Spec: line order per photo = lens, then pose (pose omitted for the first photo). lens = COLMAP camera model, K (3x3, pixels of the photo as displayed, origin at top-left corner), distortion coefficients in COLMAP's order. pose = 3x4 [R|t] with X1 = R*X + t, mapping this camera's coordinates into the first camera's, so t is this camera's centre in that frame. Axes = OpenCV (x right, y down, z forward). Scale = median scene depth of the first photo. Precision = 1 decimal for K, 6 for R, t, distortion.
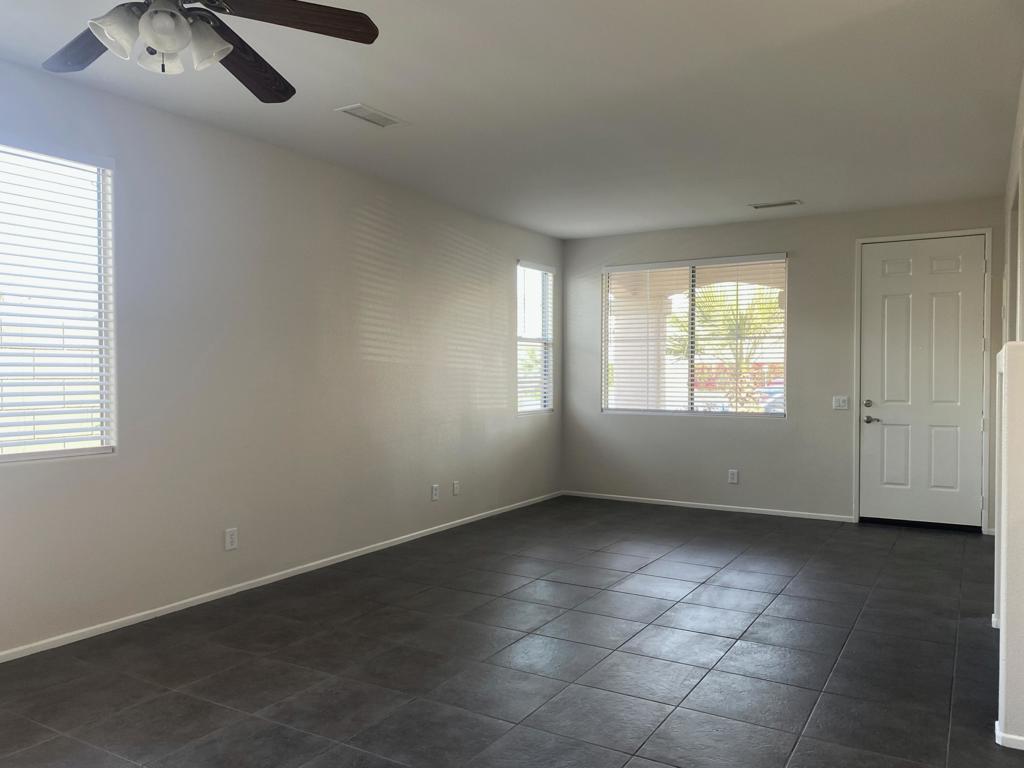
lens RADIAL K [[782.0, 0, 504.0], [0, 782.0, 385.1], [0, 0, 1]] dist [0.004733, -0.001906]
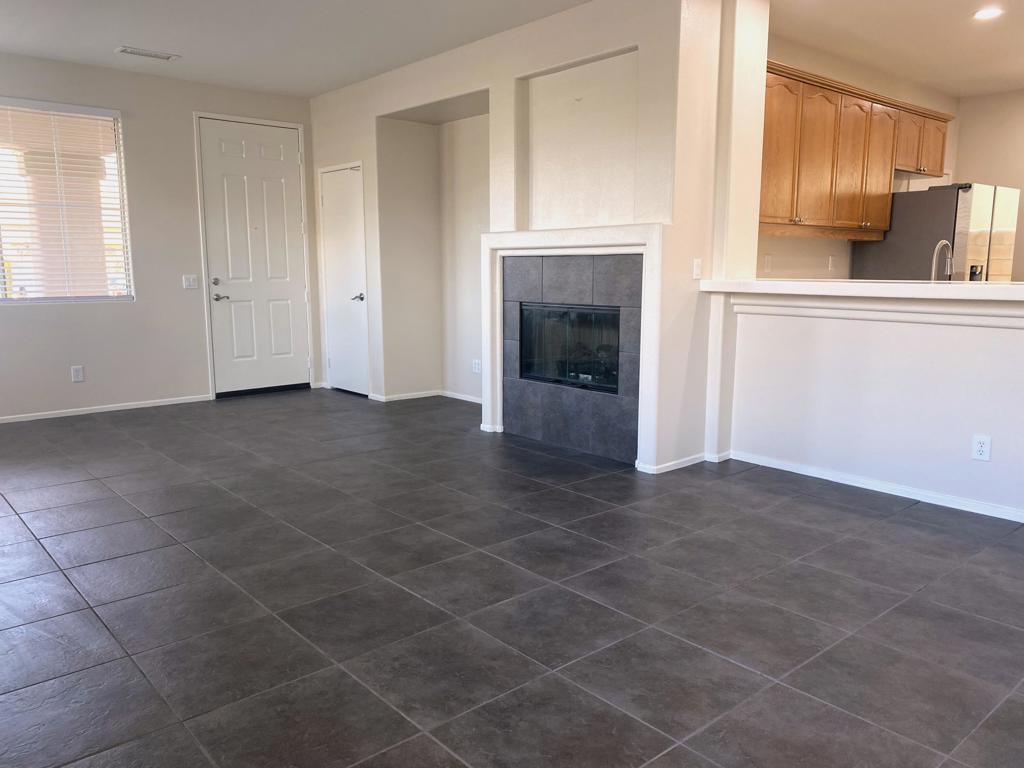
lens RADIAL K [[782.0, 0, 504.0], [0, 782.0, 385.1], [0, 0, 1]] dist [0.004733, -0.001906]
pose [[0.313817, -0.144160, 0.938476, -0.405432], [0.015525, 0.989054, 0.146738, 0.013555], [-0.949357, -0.031479, 0.312620, 0.335009]]
